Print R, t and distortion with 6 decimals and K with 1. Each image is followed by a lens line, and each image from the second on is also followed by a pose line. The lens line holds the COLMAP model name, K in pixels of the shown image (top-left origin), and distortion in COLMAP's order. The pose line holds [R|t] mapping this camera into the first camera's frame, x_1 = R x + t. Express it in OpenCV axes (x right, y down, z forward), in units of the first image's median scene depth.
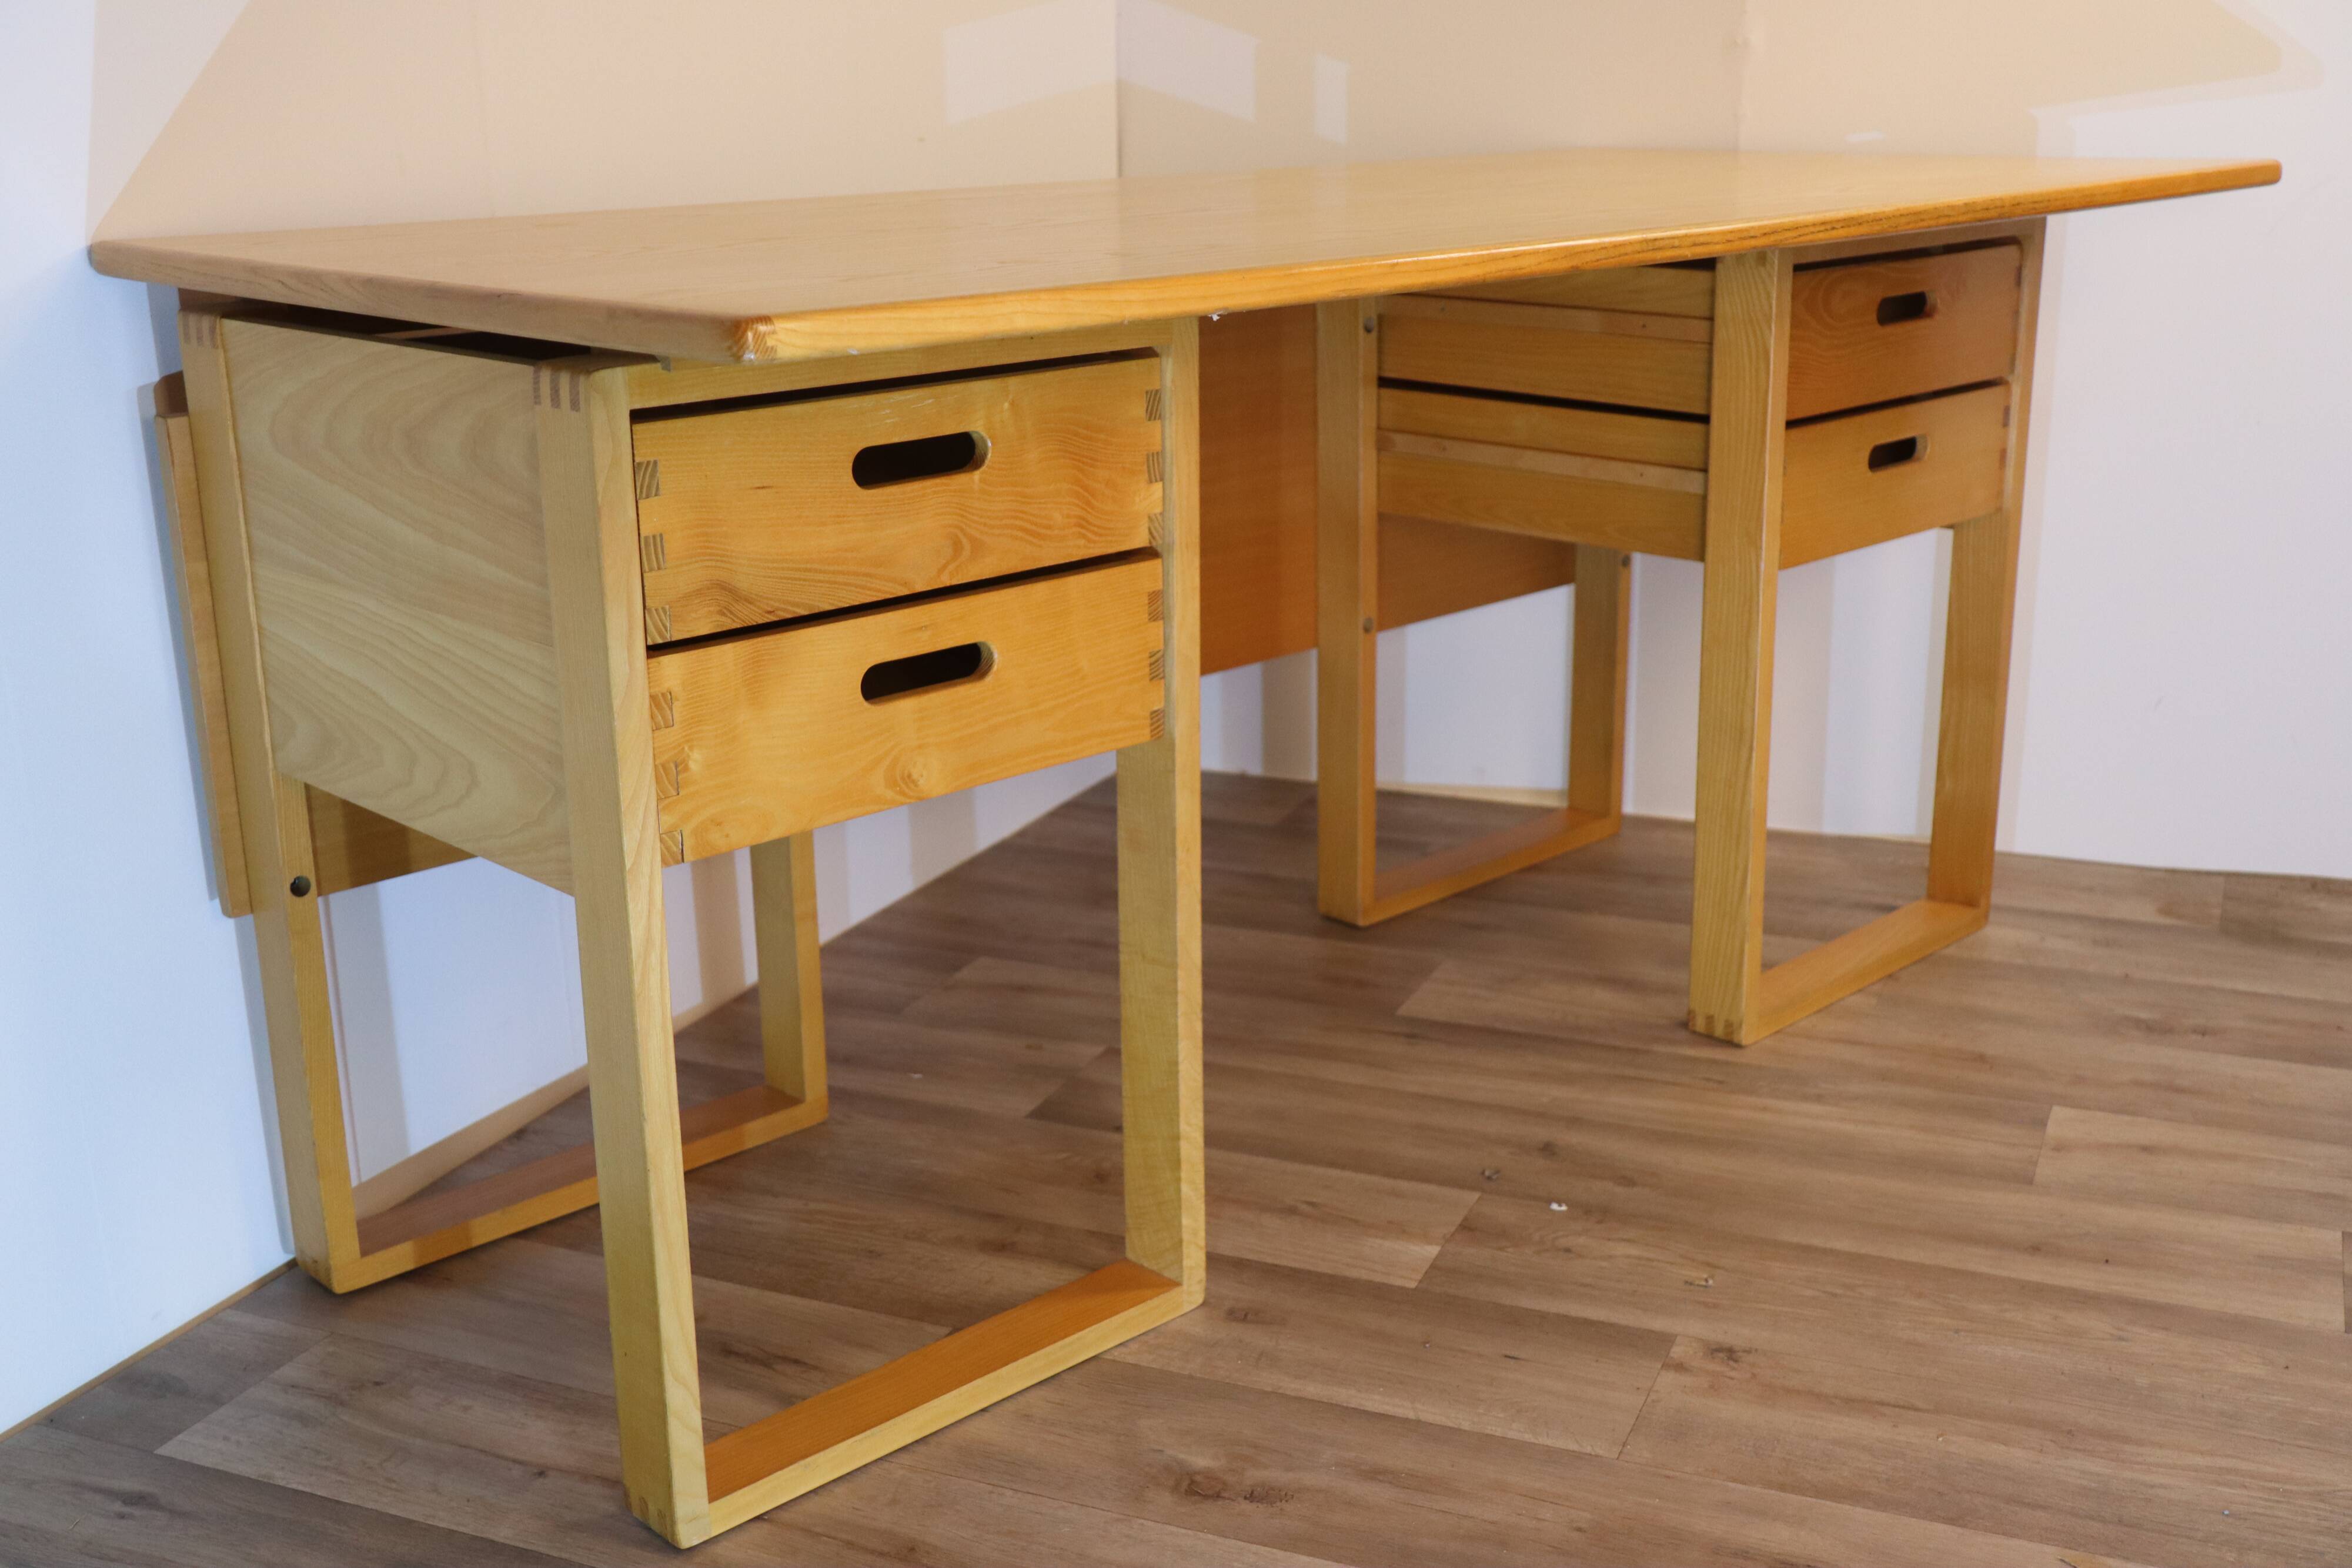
lens RADIAL K [[2468.0, 0, 1176.0], [0, 2468.0, 784.0], [0, 0, 1]] dist [-0.066082, 0.254389]
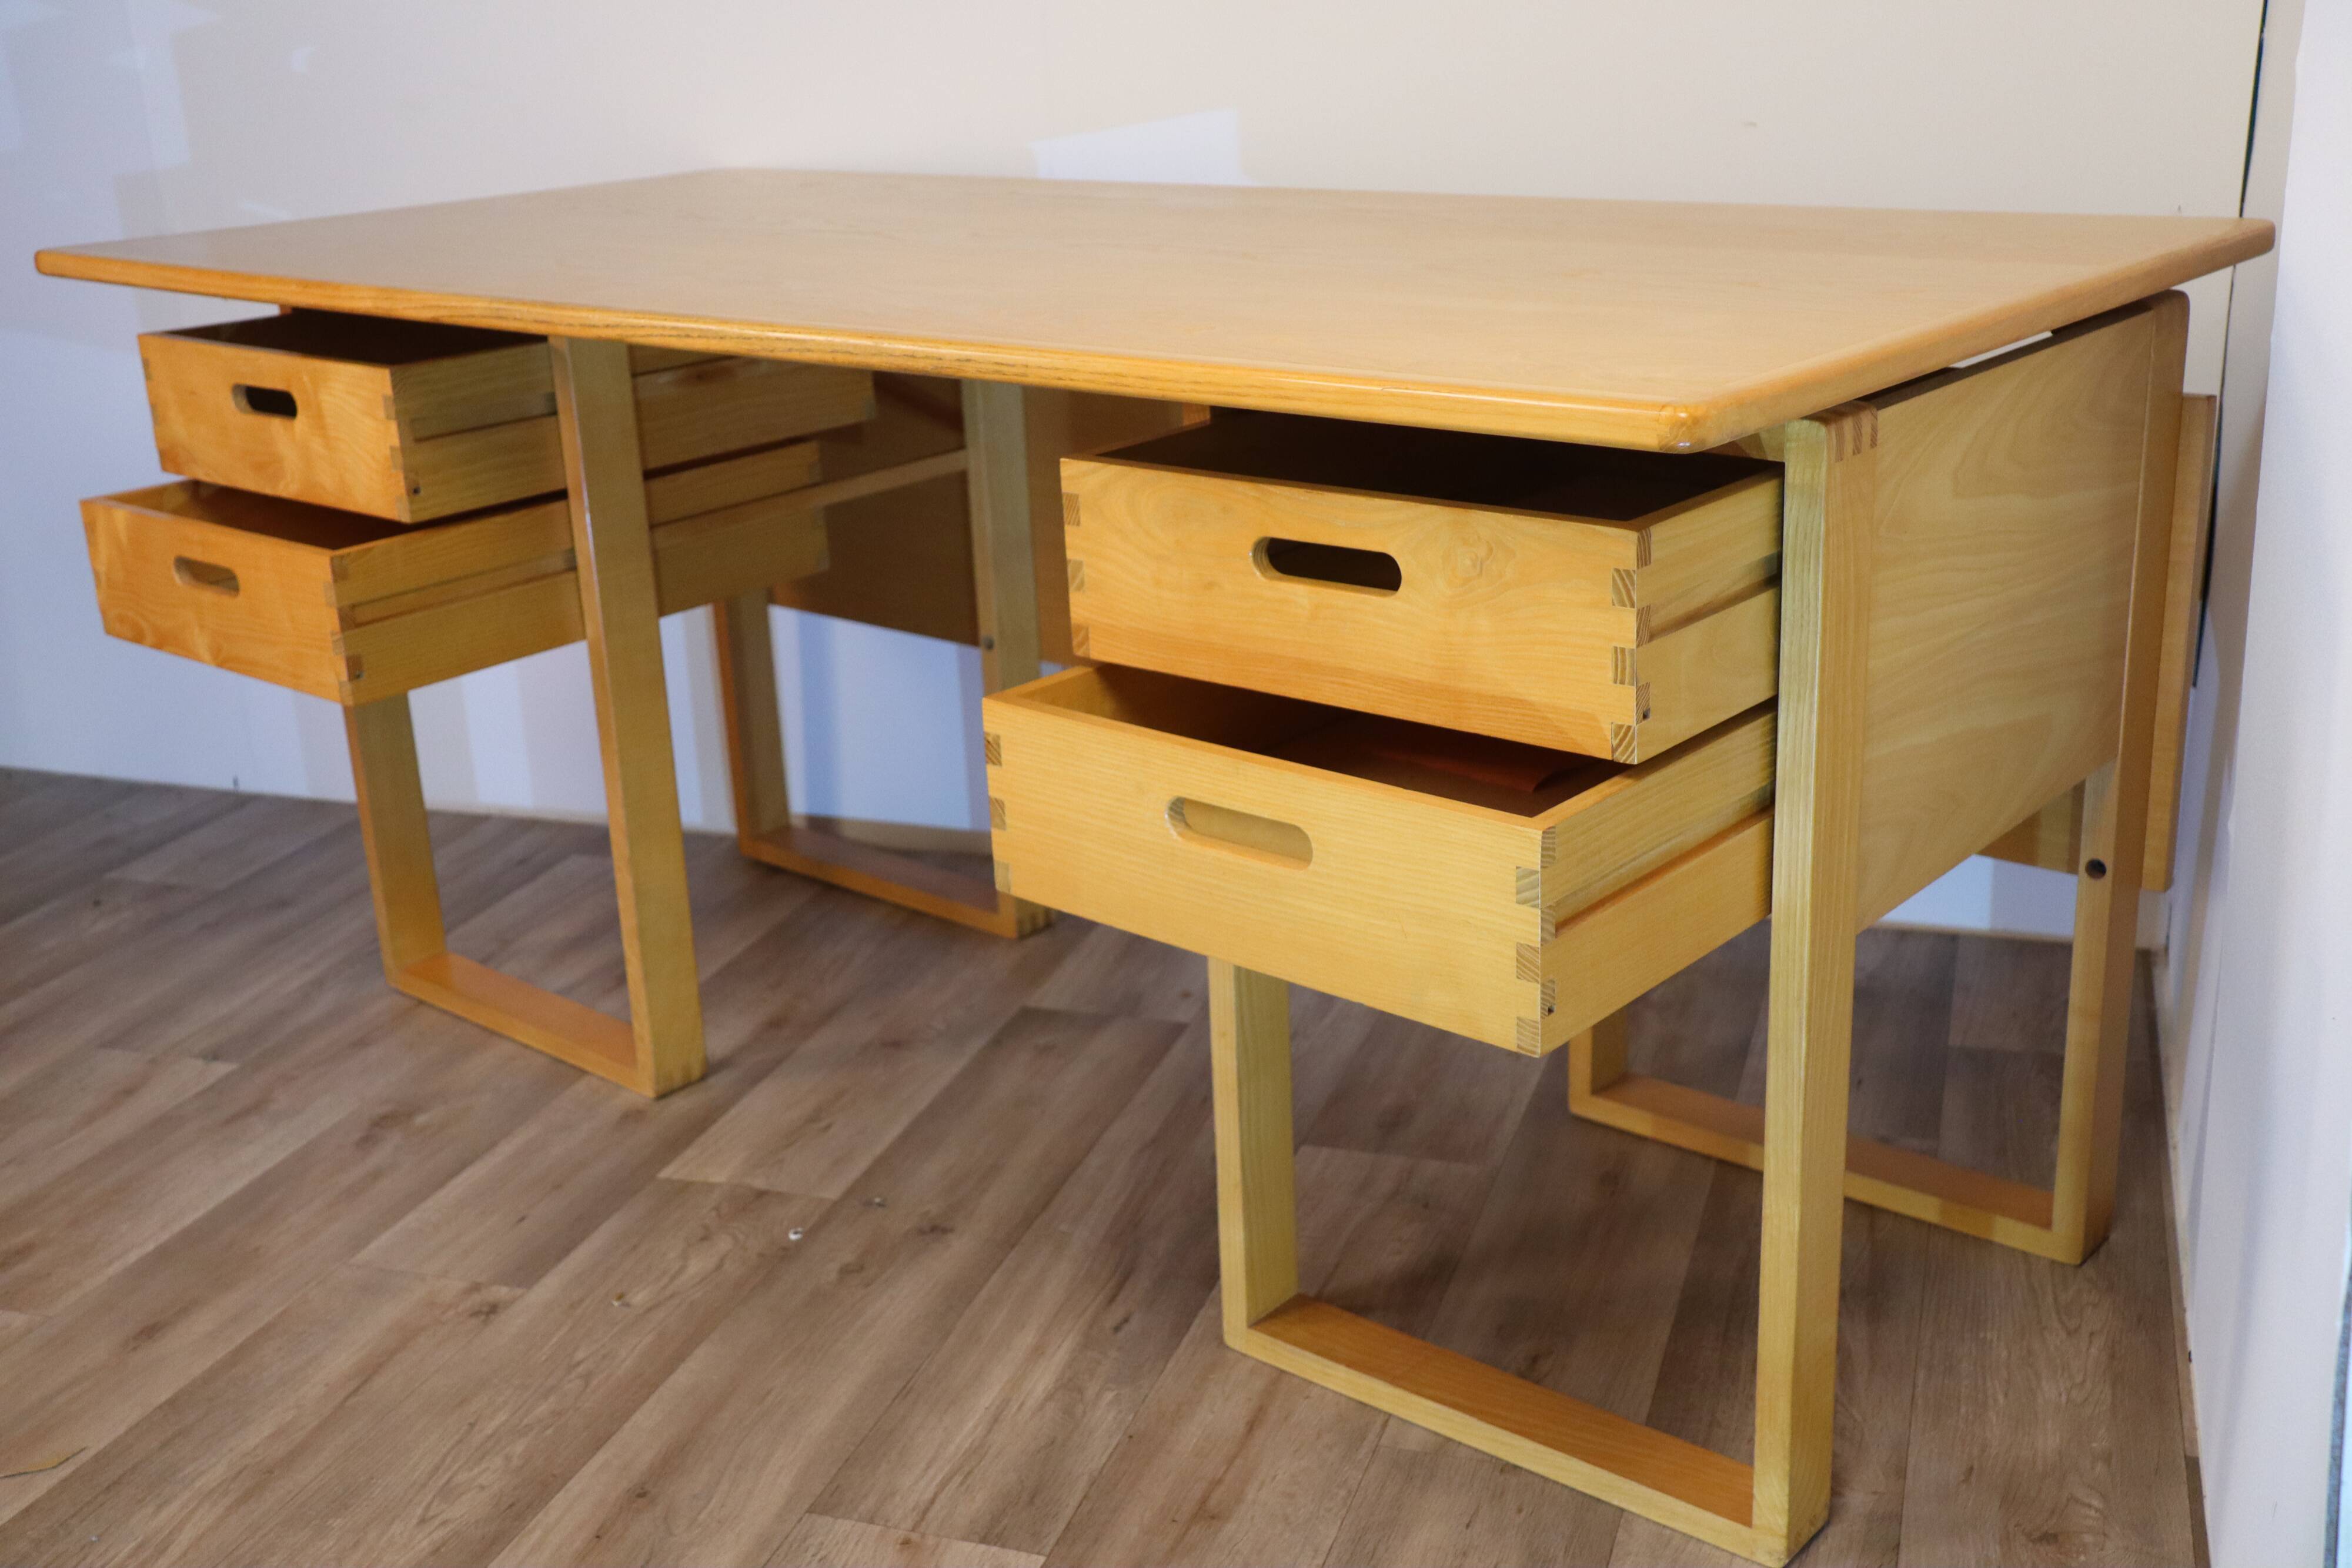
lens RADIAL K [[2468.0, 0, 1176.0], [0, 2468.0, 784.0], [0, 0, 1]] dist [-0.066082, 0.254389]
pose [[0.094766, 0.332239, -0.938422, 1.112023], [-0.240384, 0.922407, 0.302294, -0.362836], [0.966041, 0.196935, 0.167278, 0.980479]]
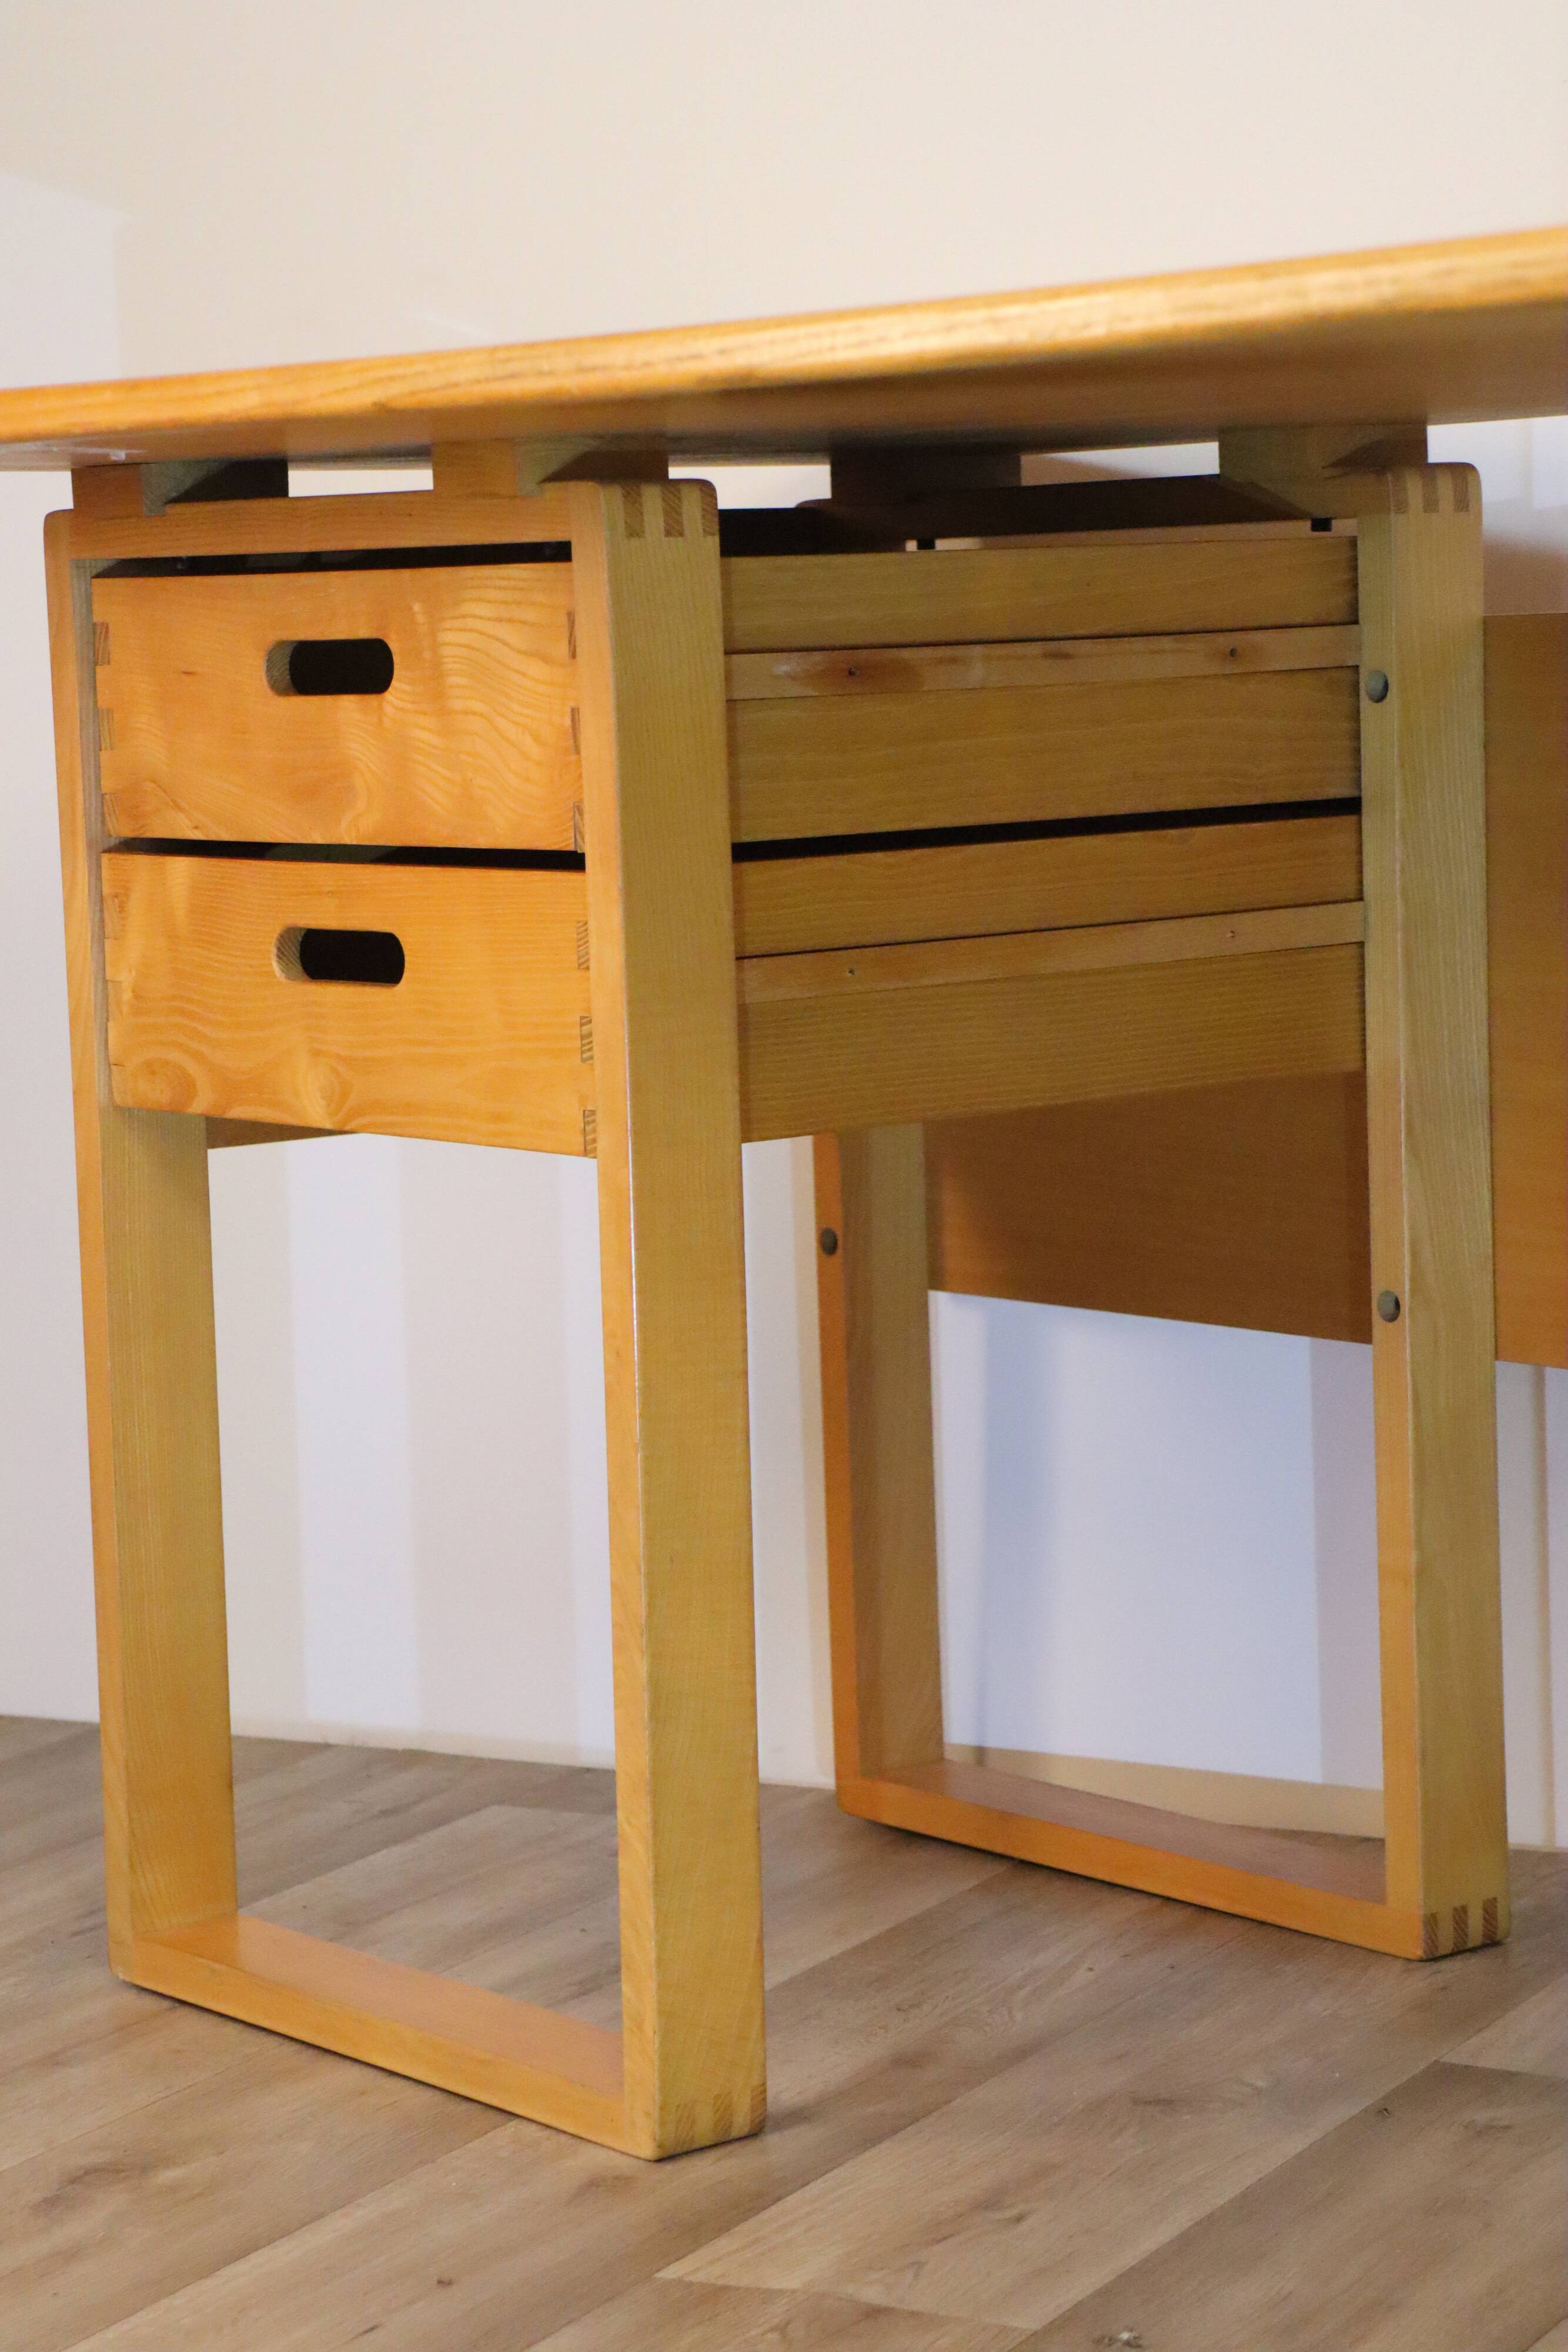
lens RADIAL K [[5190.4, 0, 831.0], [0, 5190.4, 1176.7], [0, 0, 1]] dist [0.342186, 0.307561]
pose [[-0.075242, 0.126210, -0.989146, 1.180474], [-0.248724, 0.958229, 0.141185, -0.195639], [0.965647, 0.256647, -0.040708, 0.996530]]
